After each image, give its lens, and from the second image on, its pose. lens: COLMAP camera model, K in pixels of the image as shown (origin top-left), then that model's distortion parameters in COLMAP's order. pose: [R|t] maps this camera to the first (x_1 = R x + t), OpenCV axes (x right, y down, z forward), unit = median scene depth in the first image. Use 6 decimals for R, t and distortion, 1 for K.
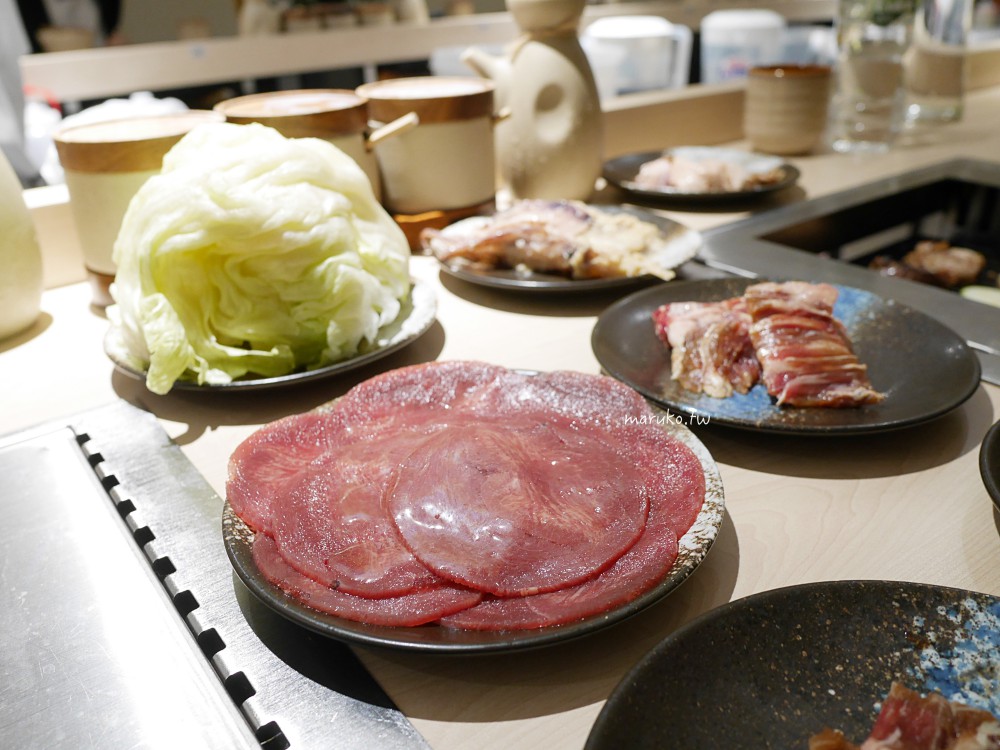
lens RADIAL K [[862.8, 0, 500.0], [0, 862.8, 375.0], [0, 0, 1]] dist [-0.041281, 0.009884]
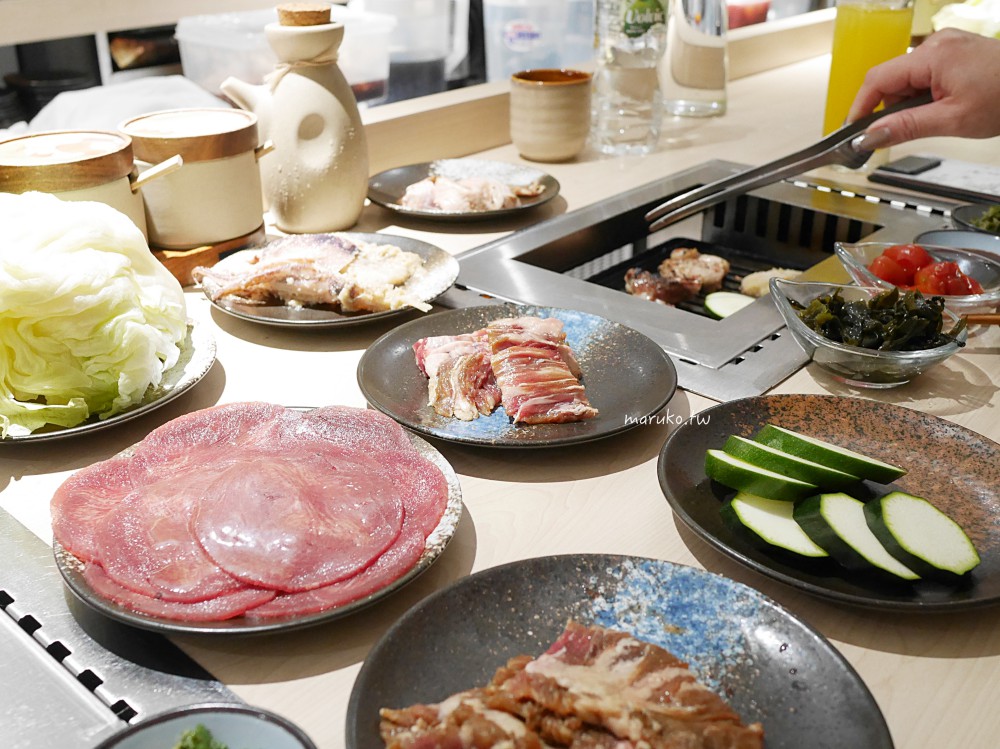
lens RADIAL K [[1049.7, 0, 483.5], [0, 1049.7, 348.5], [0, 0, 1]] dist [-0.044383, 0.005187]
pose [[0.978616, -0.052552, 0.198868, -0.006099], [0.056909, 0.998247, -0.016253, -0.048513], [-0.197666, 0.027222, 0.979891, -0.436312]]
